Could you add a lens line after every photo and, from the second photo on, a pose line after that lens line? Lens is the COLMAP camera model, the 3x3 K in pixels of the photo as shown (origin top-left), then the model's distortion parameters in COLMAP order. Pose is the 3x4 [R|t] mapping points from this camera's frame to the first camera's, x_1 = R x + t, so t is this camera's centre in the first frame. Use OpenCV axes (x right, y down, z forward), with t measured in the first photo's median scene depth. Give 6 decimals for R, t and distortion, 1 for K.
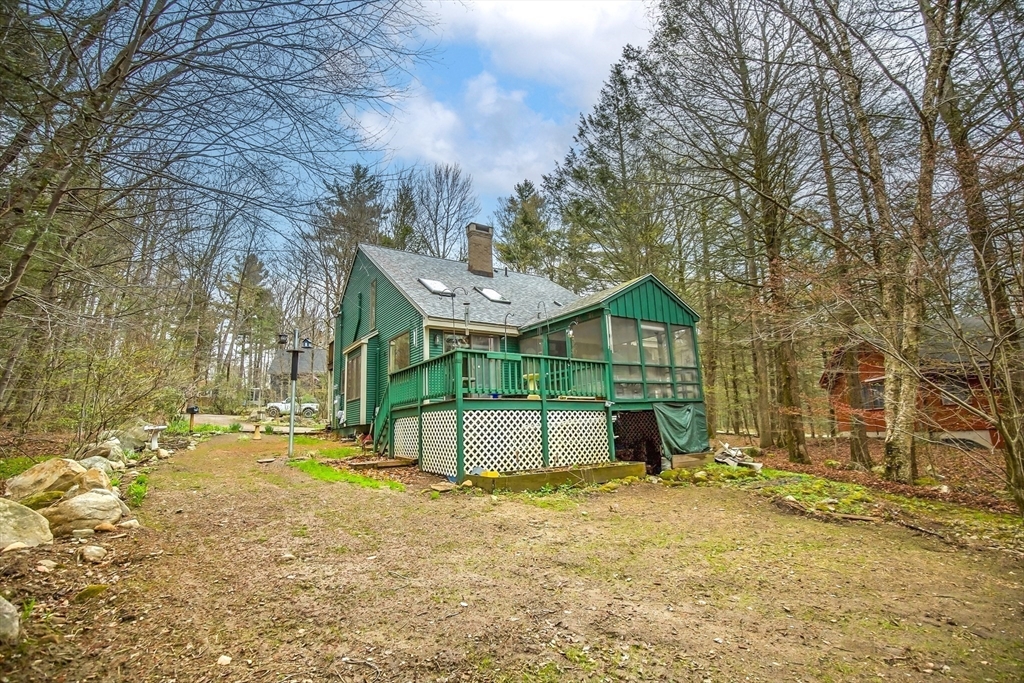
lens RADIAL K [[472.7, 0, 512.0], [0, 472.7, 341.5], [0, 0, 1]] dist [-0.002067, -0.000256]
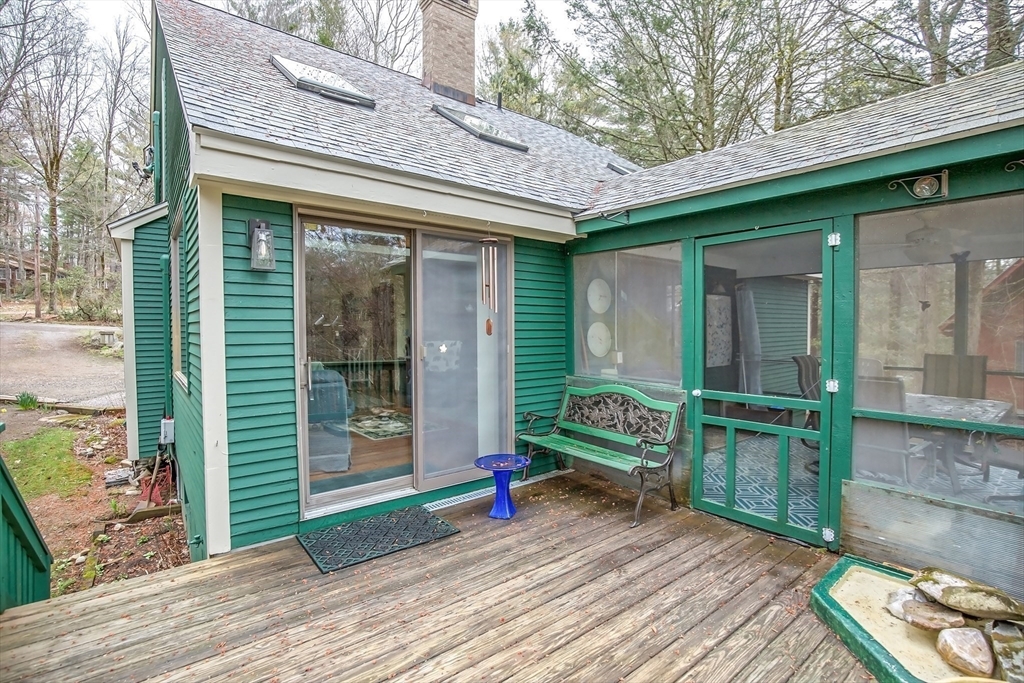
lens RADIAL K [[472.7, 0, 512.0], [0, 472.7, 341.5], [0, 0, 1]] dist [-0.002067, -0.000256]
pose [[0.996084, 0.033849, 0.081677, -0.042361], [-0.050169, 0.977073, 0.206909, -0.009321], [-0.072801, -0.210196, 0.974945, 0.610194]]
